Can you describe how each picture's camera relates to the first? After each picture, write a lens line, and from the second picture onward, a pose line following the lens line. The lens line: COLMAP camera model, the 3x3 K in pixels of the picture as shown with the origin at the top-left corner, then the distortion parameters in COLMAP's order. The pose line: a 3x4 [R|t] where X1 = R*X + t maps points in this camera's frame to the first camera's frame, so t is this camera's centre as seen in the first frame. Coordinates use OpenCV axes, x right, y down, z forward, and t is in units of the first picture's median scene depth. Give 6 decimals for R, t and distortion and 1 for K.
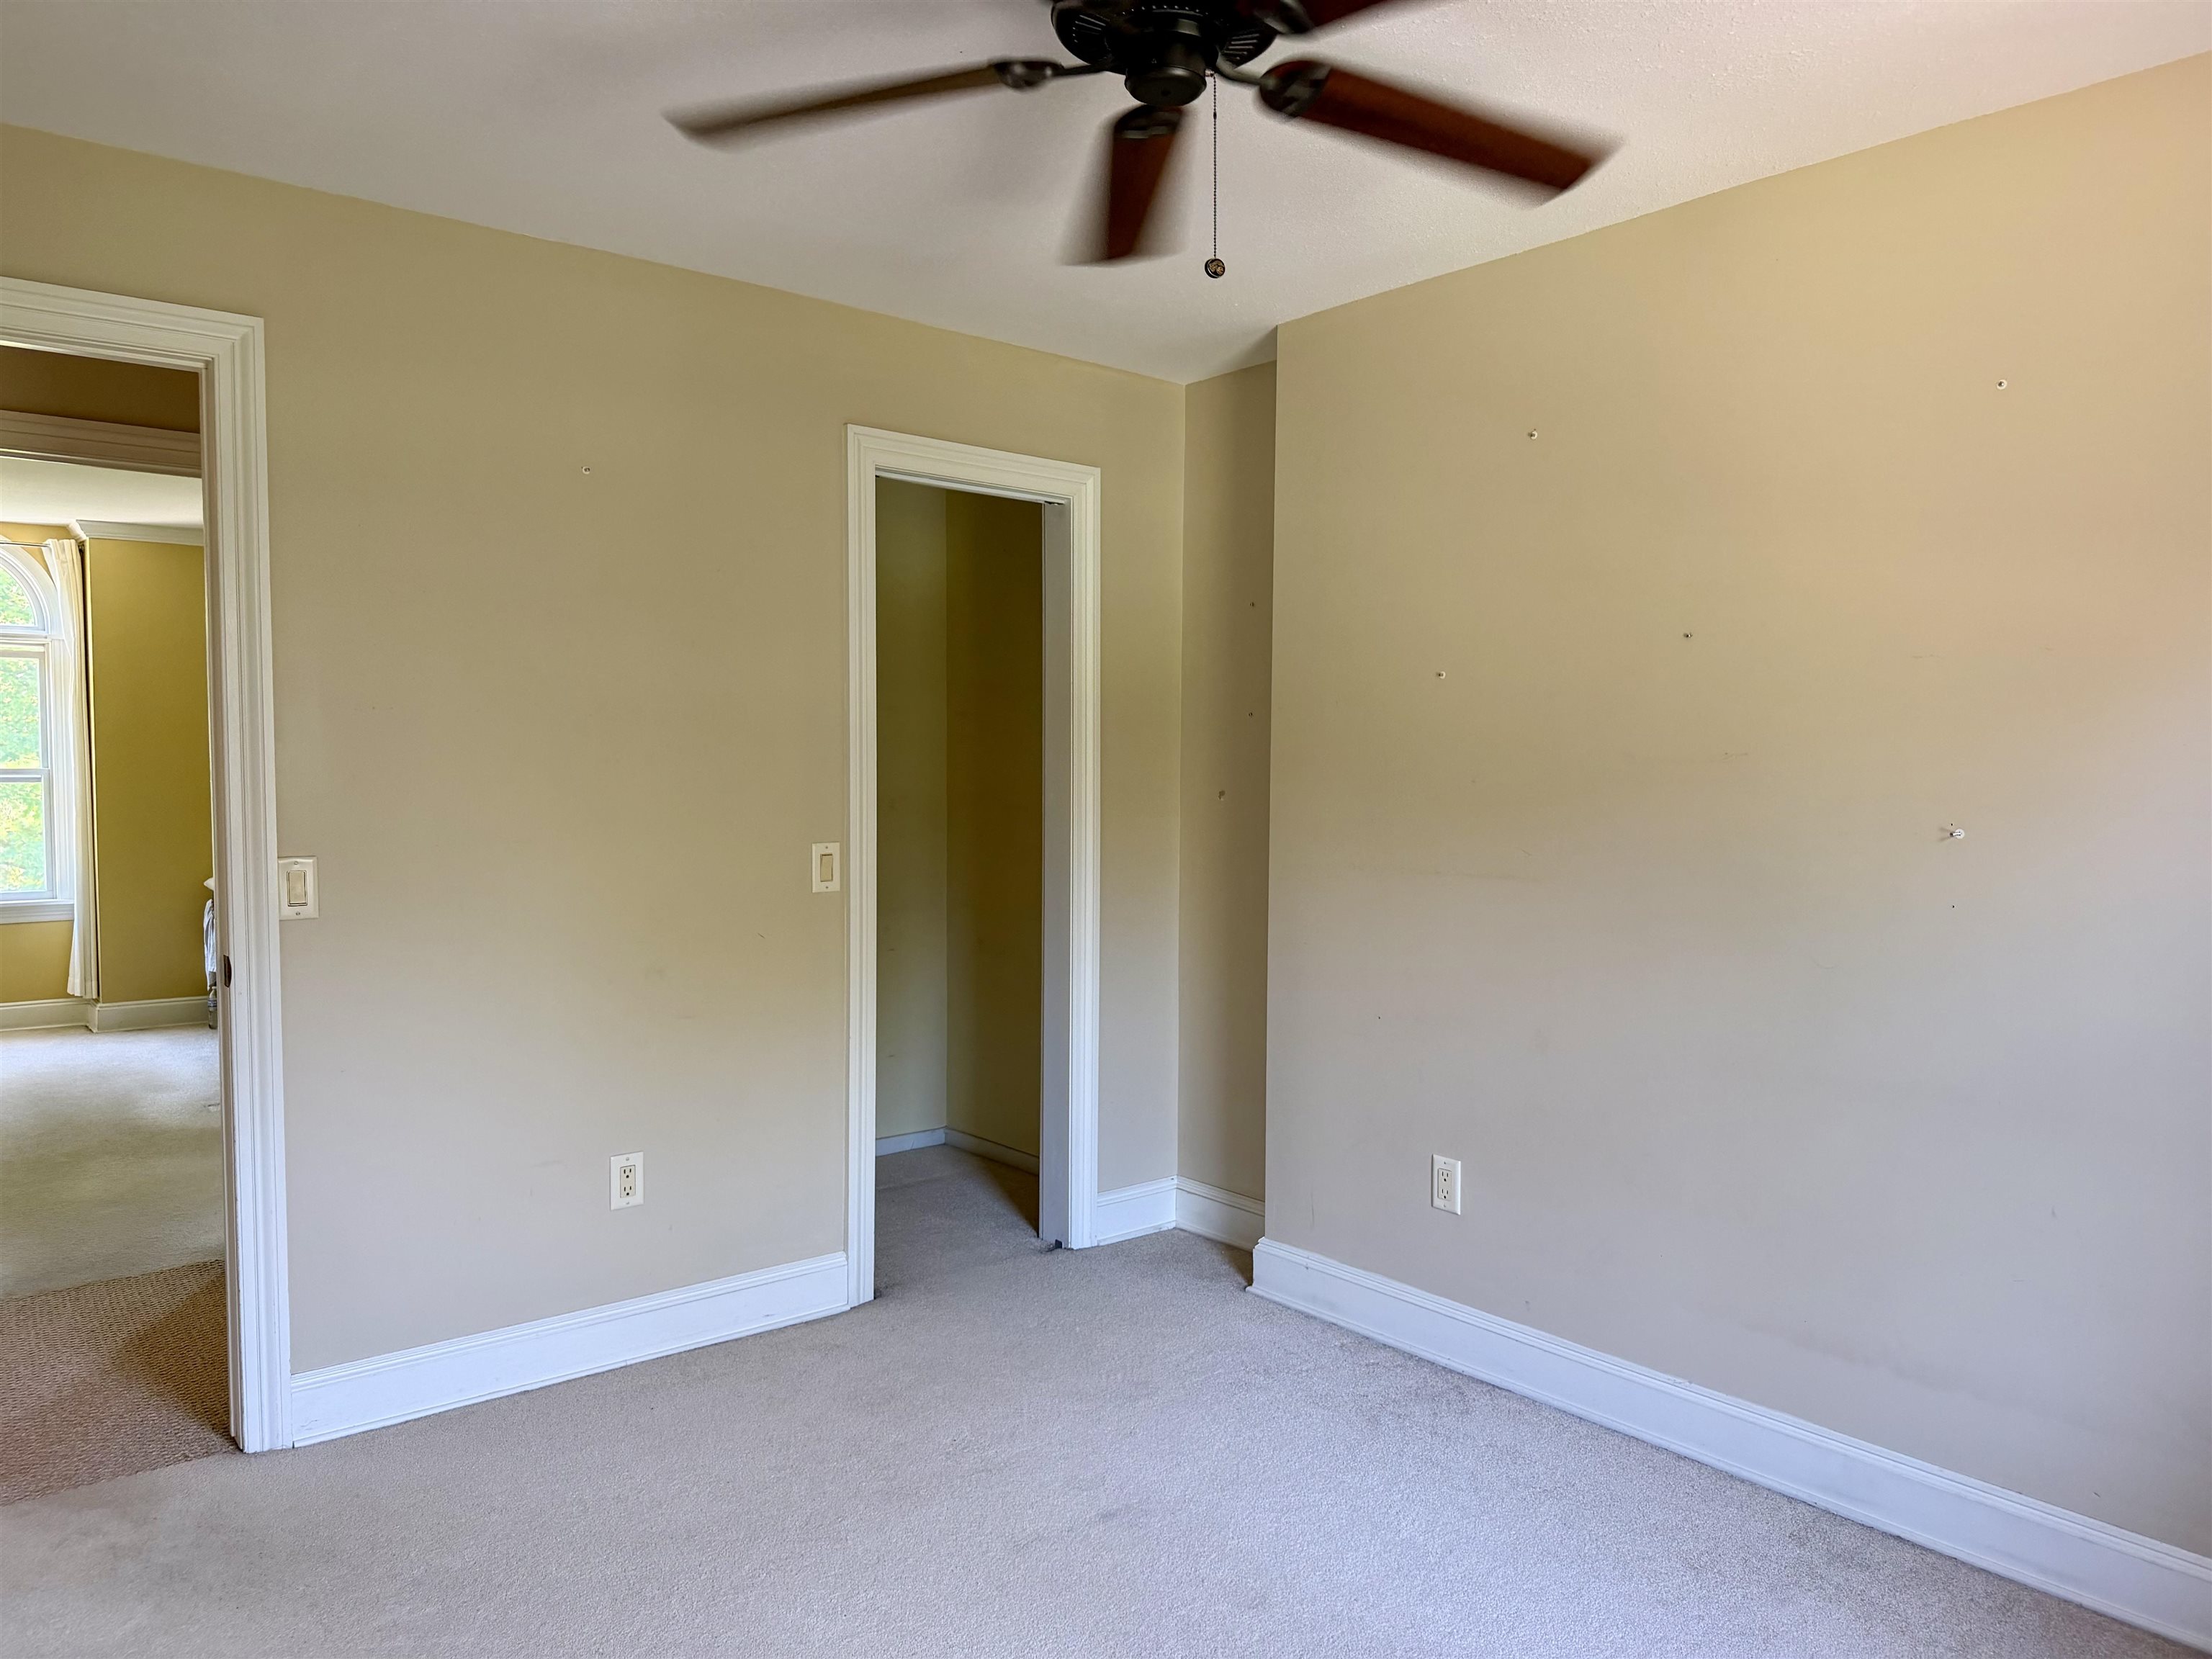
lens RADIAL K [[1525.5, 0, 1105.9], [0, 1525.5, 842.3], [0, 0, 1]] dist [-0.006643, -0.006114]
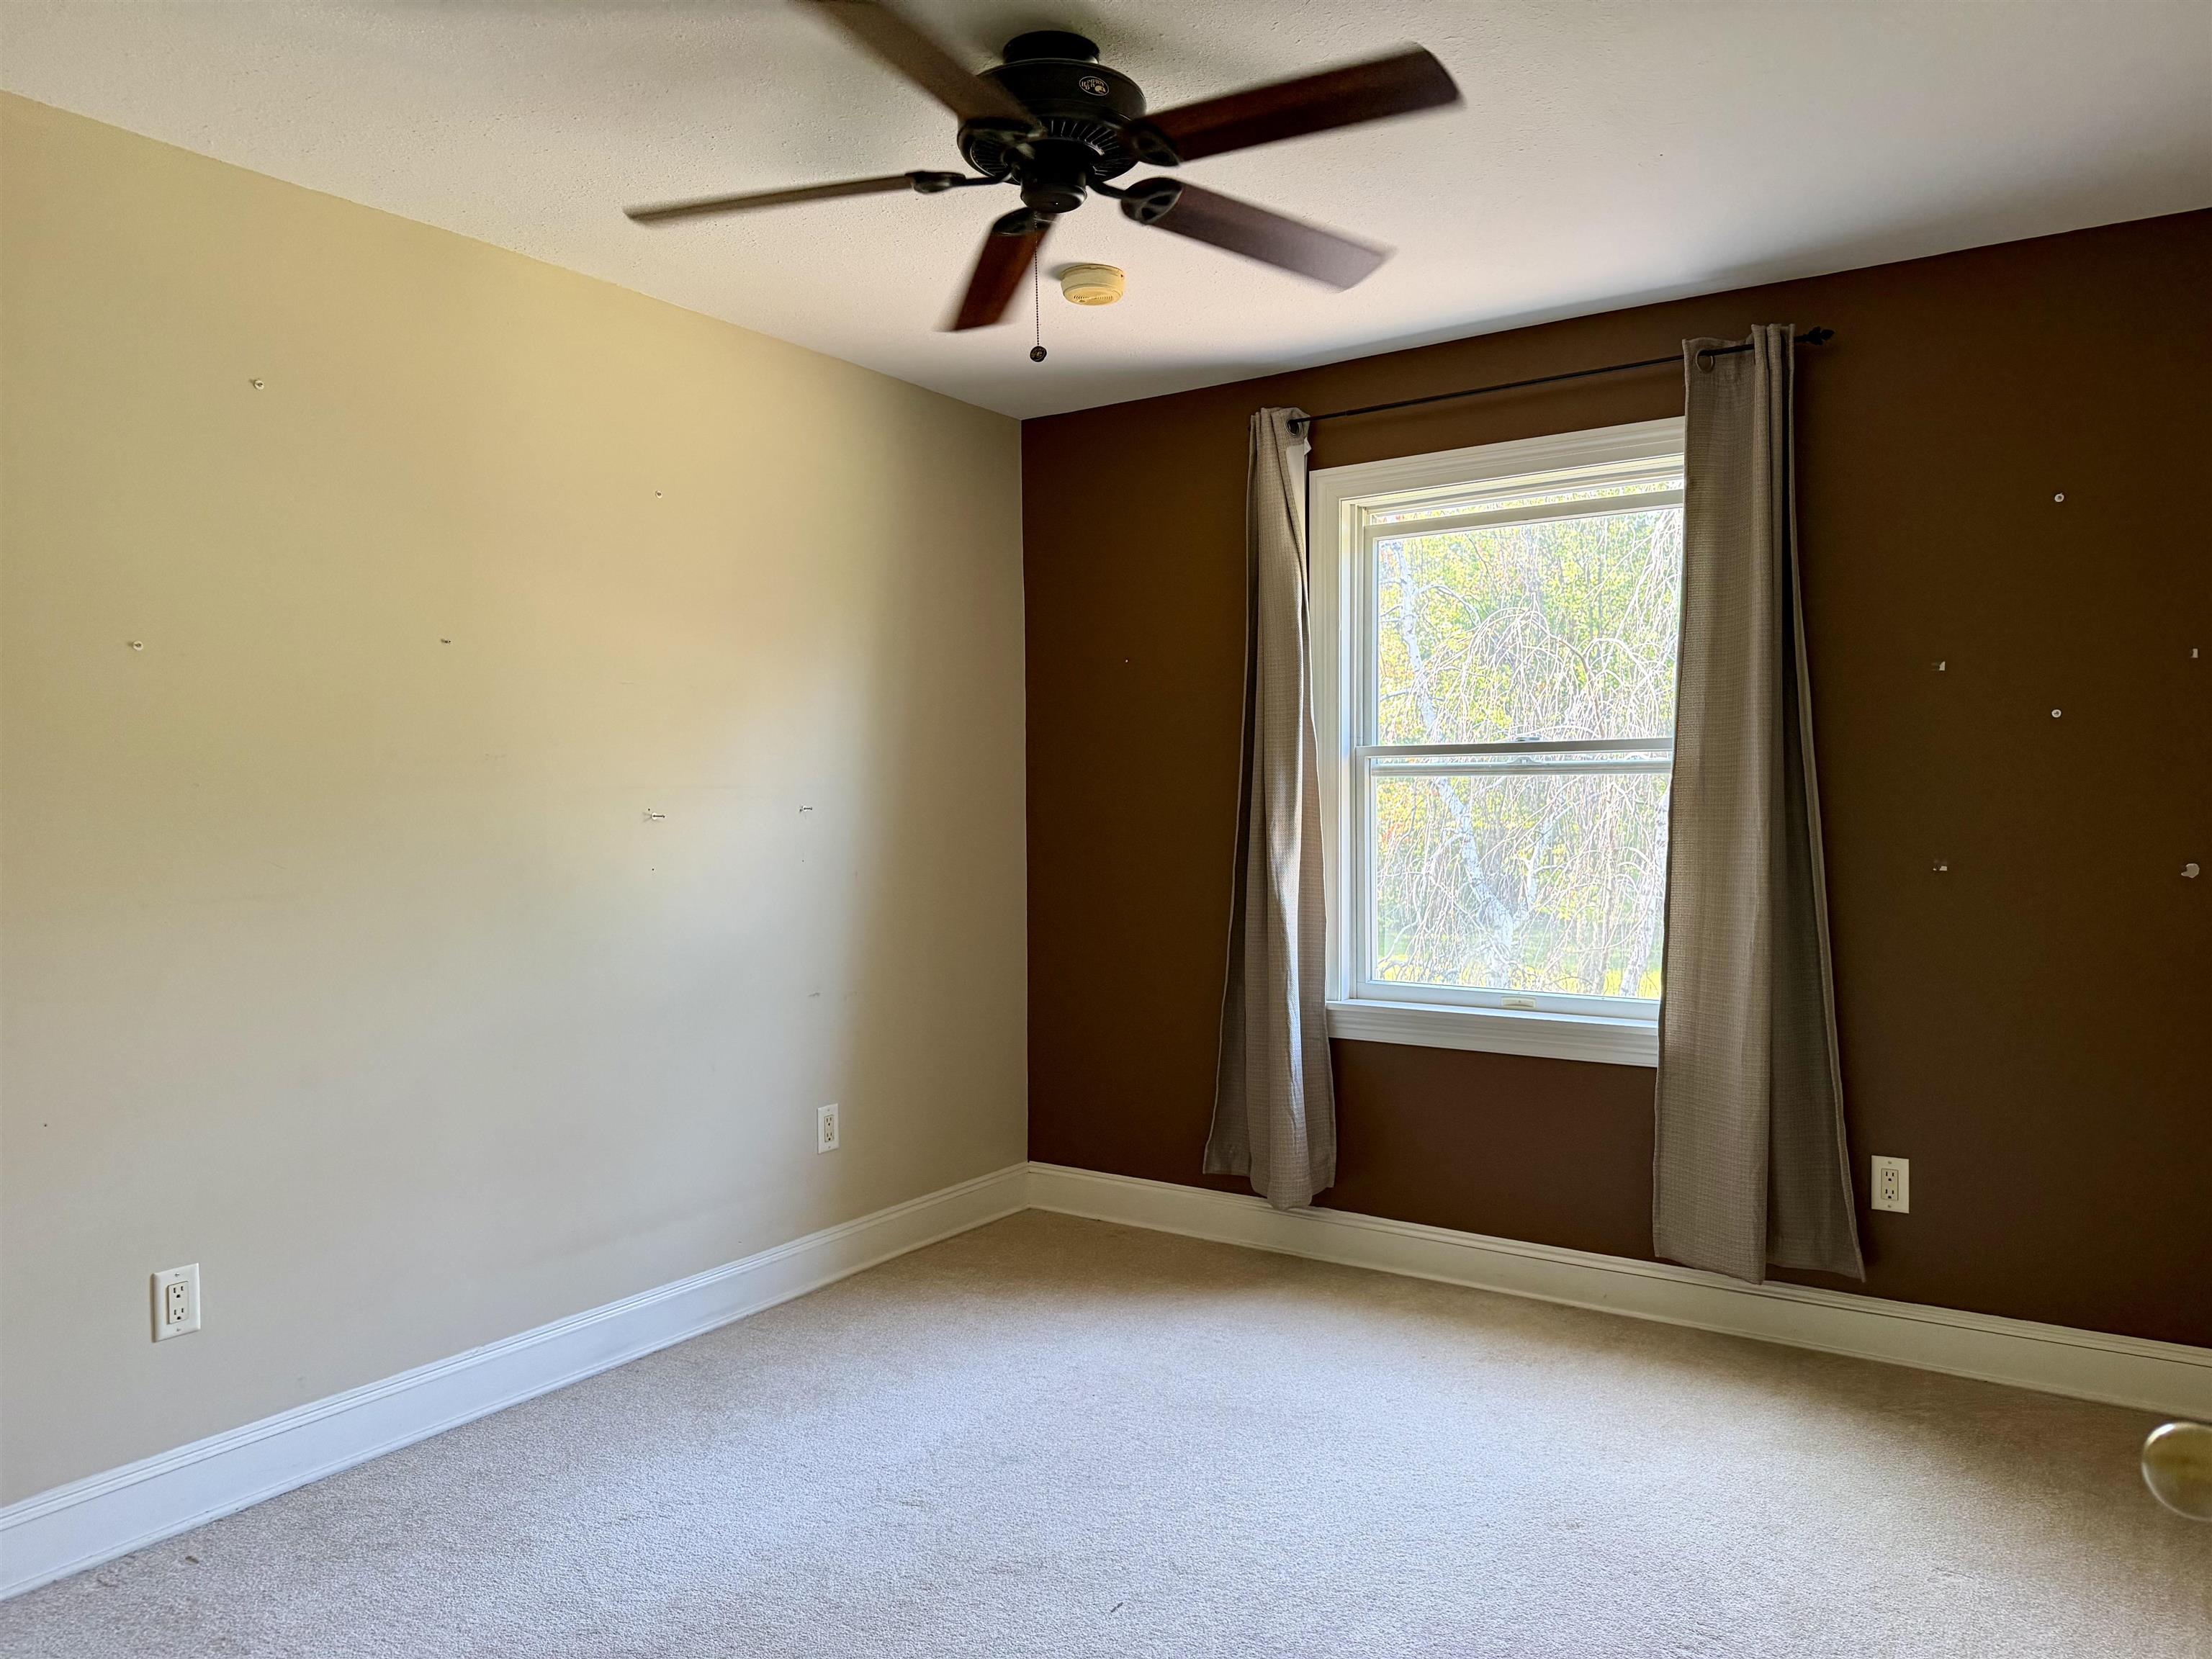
lens RADIAL K [[1525.5, 0, 1105.9], [0, 1525.5, 842.3], [0, 0, 1]] dist [-0.006643, -0.006114]
pose [[-0.282077, -0.035893, 0.958720, -0.752821], [0.059176, 0.996746, 0.054727, -0.028589], [-0.957565, 0.072170, -0.279035, 0.864075]]
